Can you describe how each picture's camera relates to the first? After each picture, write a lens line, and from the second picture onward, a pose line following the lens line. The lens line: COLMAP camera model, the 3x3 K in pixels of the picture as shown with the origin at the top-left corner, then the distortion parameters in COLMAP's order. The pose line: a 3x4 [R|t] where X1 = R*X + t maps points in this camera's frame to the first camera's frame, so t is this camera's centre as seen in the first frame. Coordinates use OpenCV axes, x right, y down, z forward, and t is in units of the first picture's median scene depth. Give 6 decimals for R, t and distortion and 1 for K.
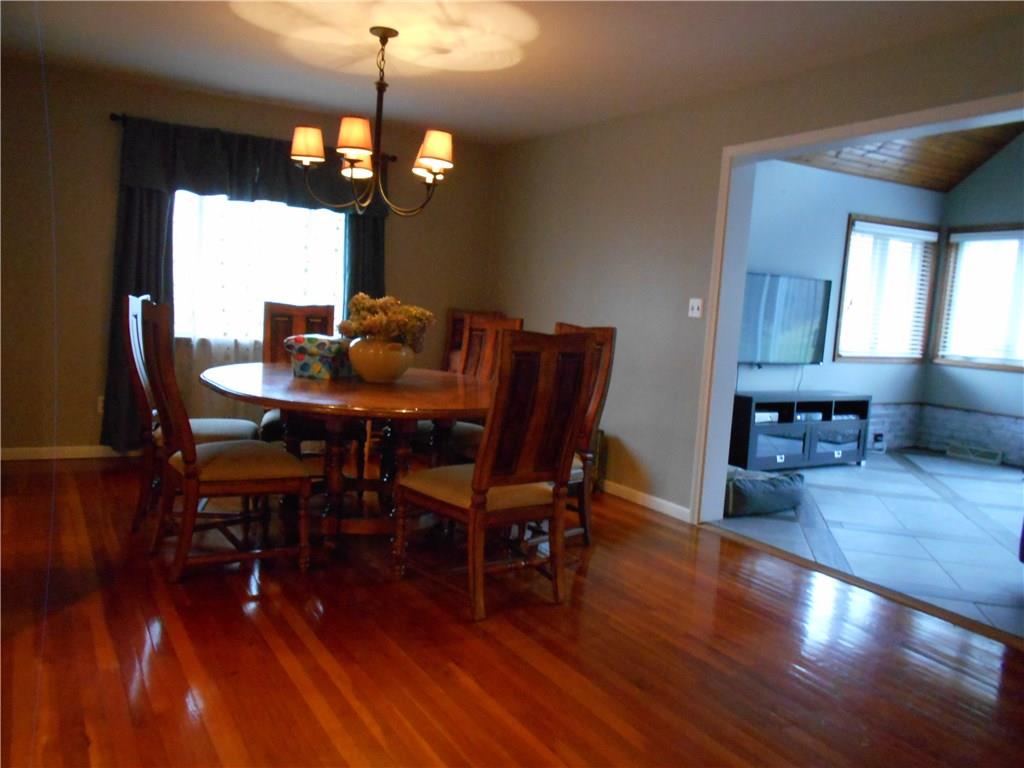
lens RADIAL K [[805.9, 0, 500.9], [0, 805.9, 402.1], [0, 0, 1]] dist [-0.011196, 0.031258]
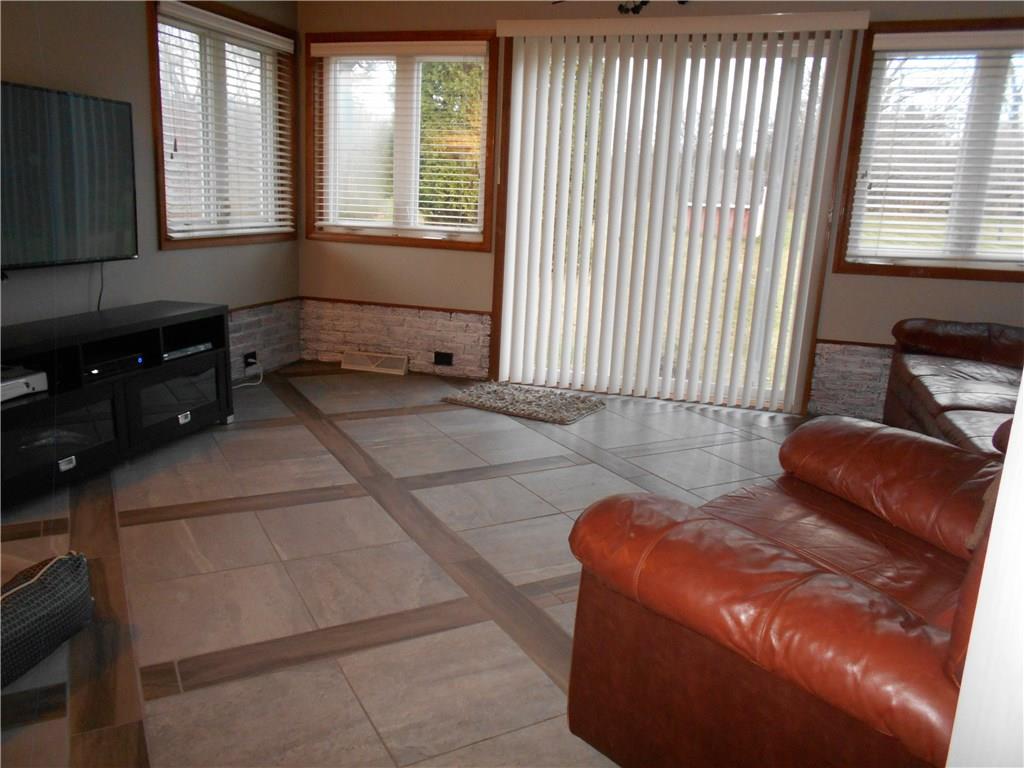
lens RADIAL K [[805.9, 0, 505.9], [0, 805.9, 380.9], [0, 0, 1]] dist [-0.011196, 0.031258]
pose [[0.738467, -0.174385, 0.651349, 0.210807], [0.076615, 0.981423, 0.175894, -0.042636], [-0.669923, -0.079989, 0.738109, 0.408851]]
